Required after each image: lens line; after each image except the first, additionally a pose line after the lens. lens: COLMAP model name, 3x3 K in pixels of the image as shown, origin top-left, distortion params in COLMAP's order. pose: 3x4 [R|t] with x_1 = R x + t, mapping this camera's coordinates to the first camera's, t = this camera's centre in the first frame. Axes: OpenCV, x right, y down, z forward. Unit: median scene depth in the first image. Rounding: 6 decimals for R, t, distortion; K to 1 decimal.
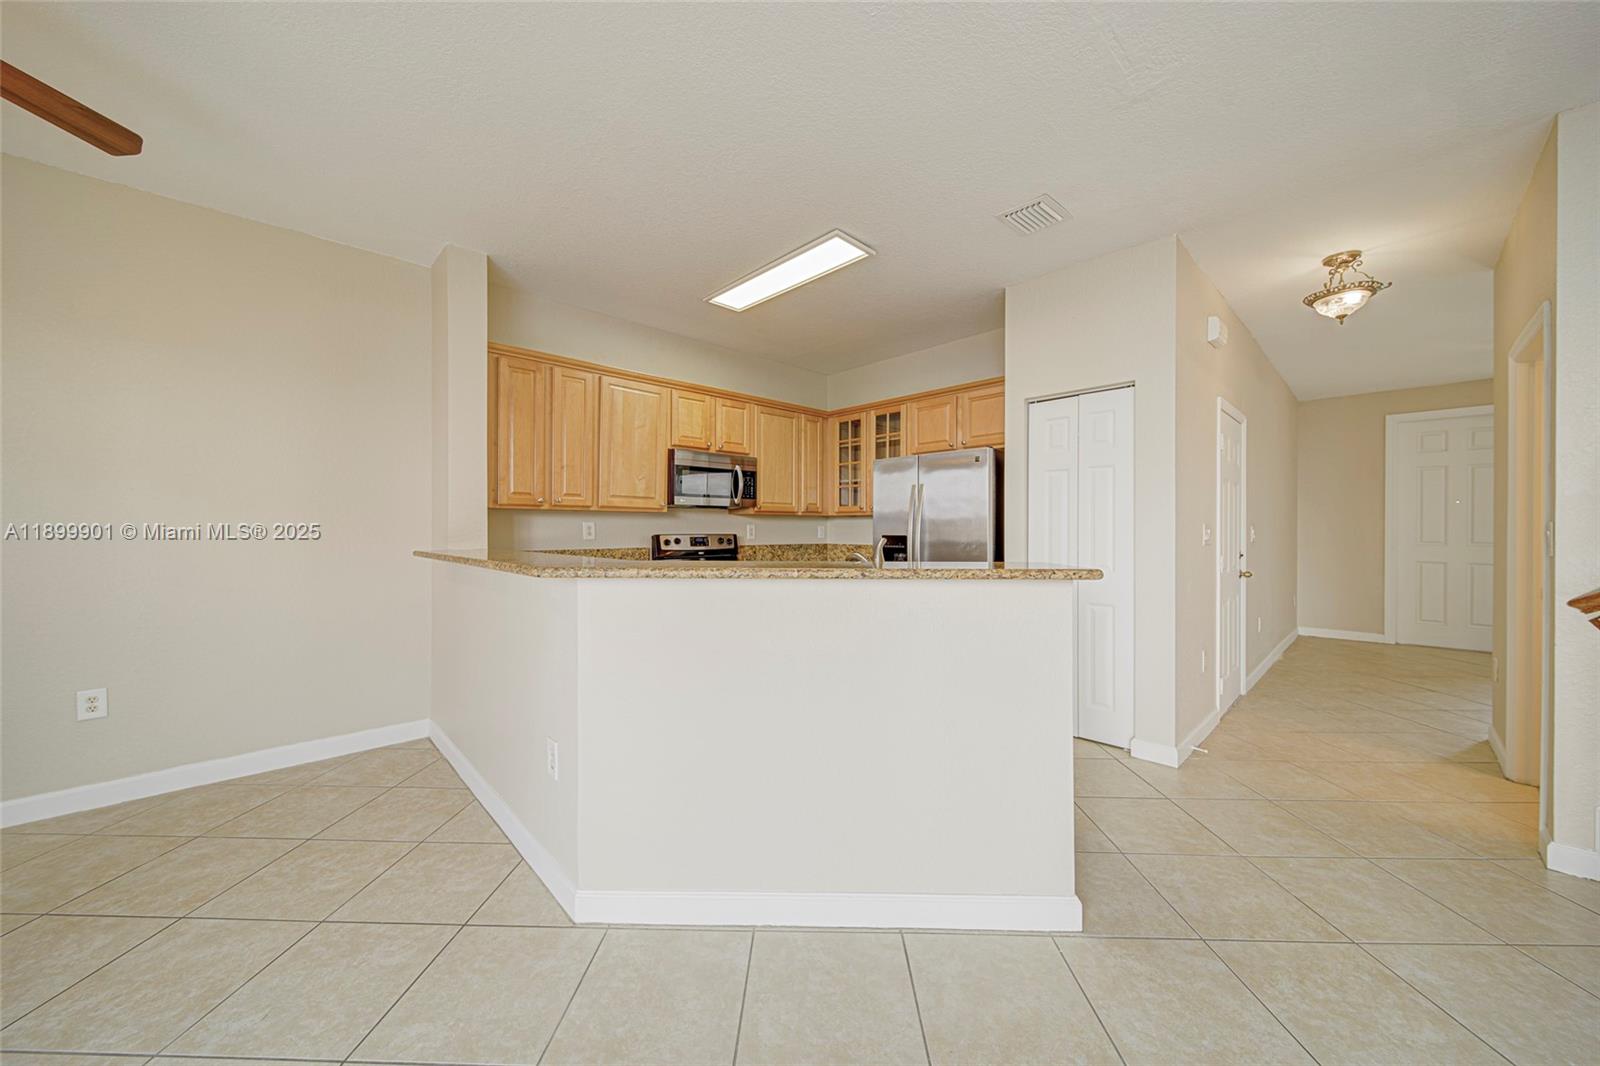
lens RADIAL K [[568.7, 0, 802.3], [0, 568.7, 522.9], [0, 0, 1]] dist [-0.000599, -0.000382]
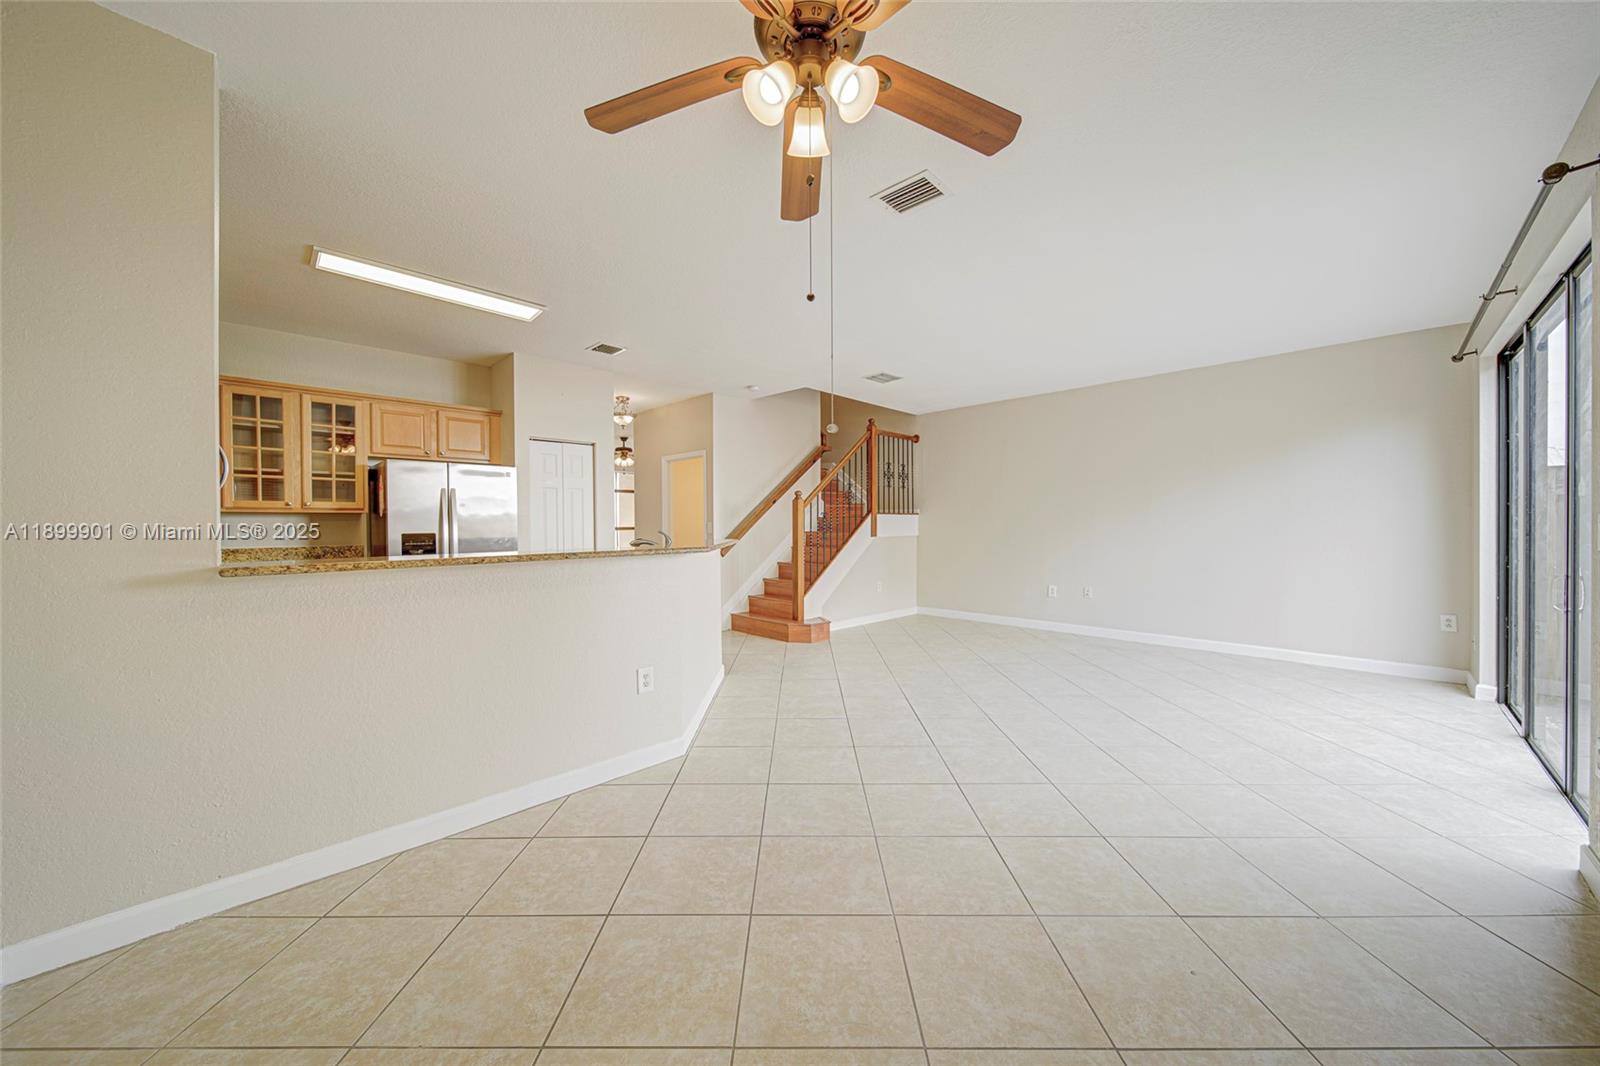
lens RADIAL K [[568.7, 0, 802.3], [0, 568.7, 522.9], [0, 0, 1]] dist [-0.000599, -0.000382]
pose [[-0.031329, -0.000738, 0.999509, -0.976140], [-0.008501, 0.999964, 0.000472, -0.005642], [-0.999473, -0.008482, -0.031334, 0.316821]]
